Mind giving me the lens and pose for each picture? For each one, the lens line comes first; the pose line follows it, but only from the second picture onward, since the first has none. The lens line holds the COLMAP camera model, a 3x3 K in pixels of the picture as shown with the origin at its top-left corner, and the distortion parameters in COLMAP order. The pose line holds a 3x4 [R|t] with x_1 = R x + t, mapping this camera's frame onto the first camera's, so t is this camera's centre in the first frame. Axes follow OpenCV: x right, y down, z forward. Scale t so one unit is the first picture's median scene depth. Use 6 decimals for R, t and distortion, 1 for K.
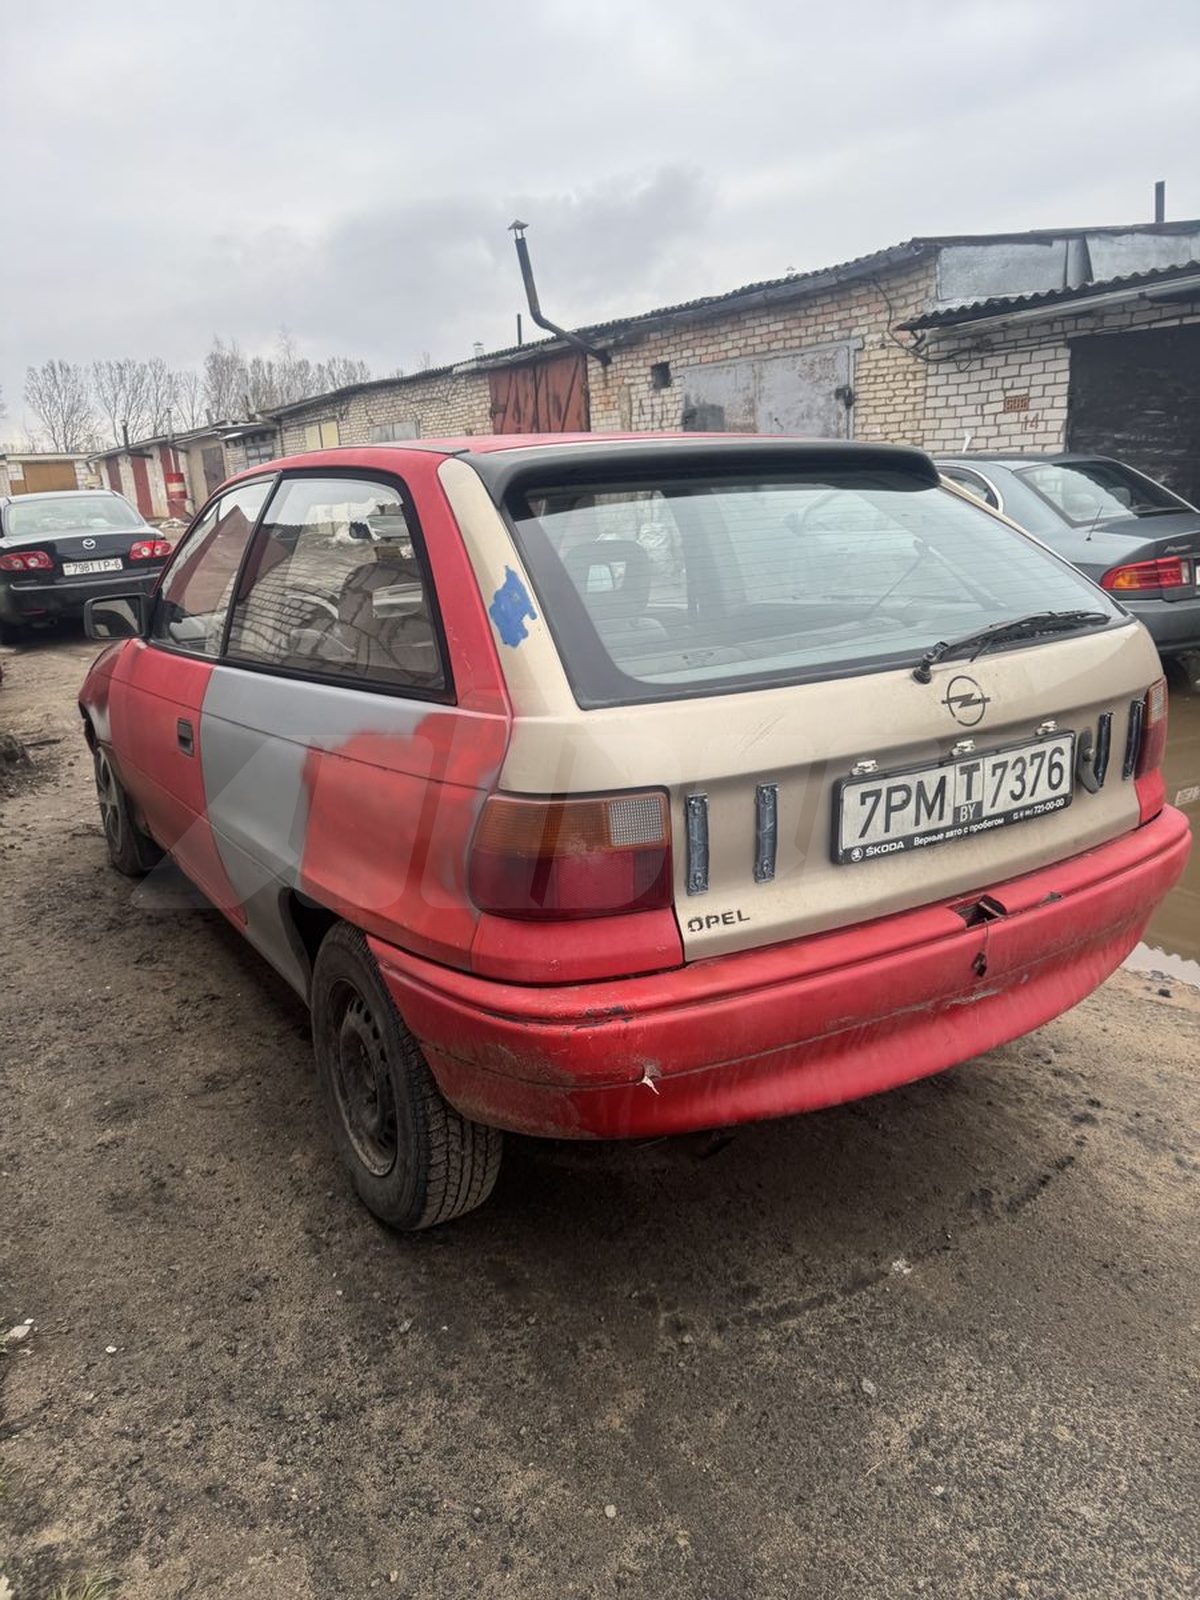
lens RADIAL K [[1111.1, 0, 600.0], [0, 1111.1, 800.0], [0, 0, 1]] dist [0.007018, -0.001854]
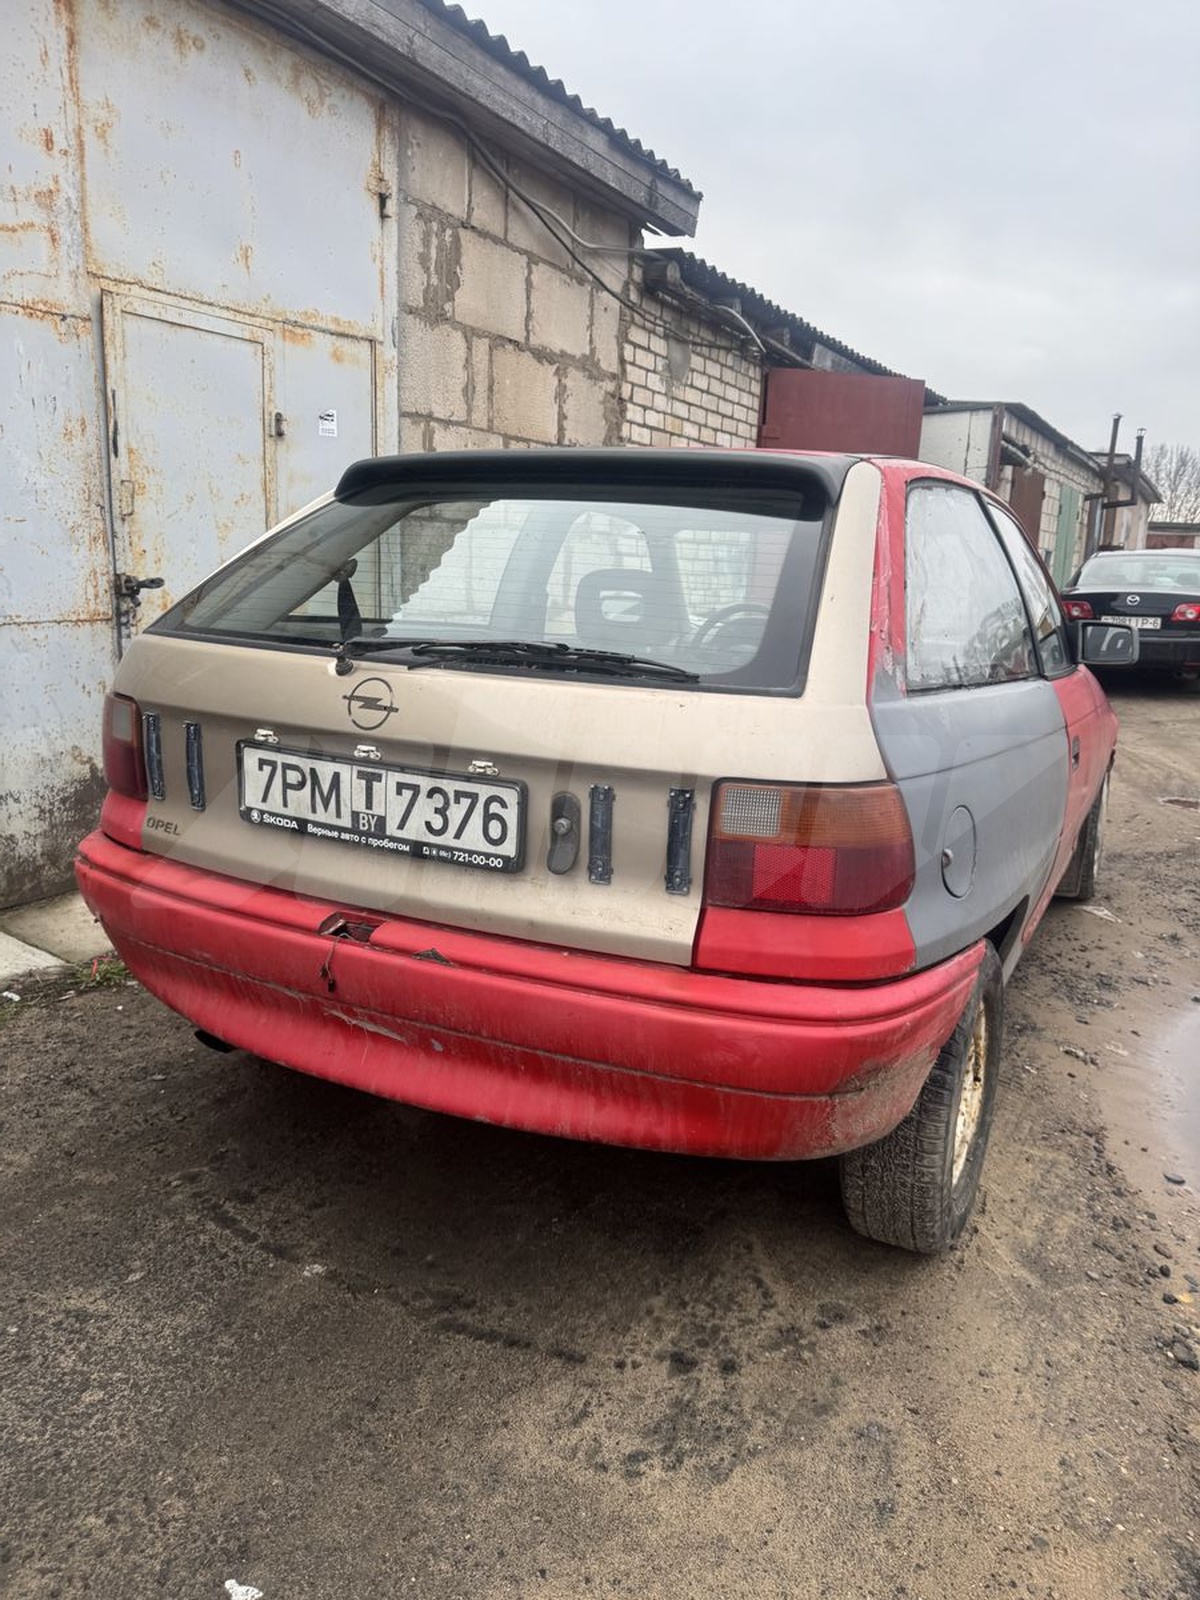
lens RADIAL K [[1109.0, 0, 600.0], [0, 1109.0, 800.0], [0, 0, 1]] dist [0.034513, -0.030240]
pose [[0.511188, 0.243265, -0.824323, 1.215512], [-0.289619, 0.951769, 0.101274, -0.161172], [0.809202, 0.186970, 0.556987, 0.634700]]
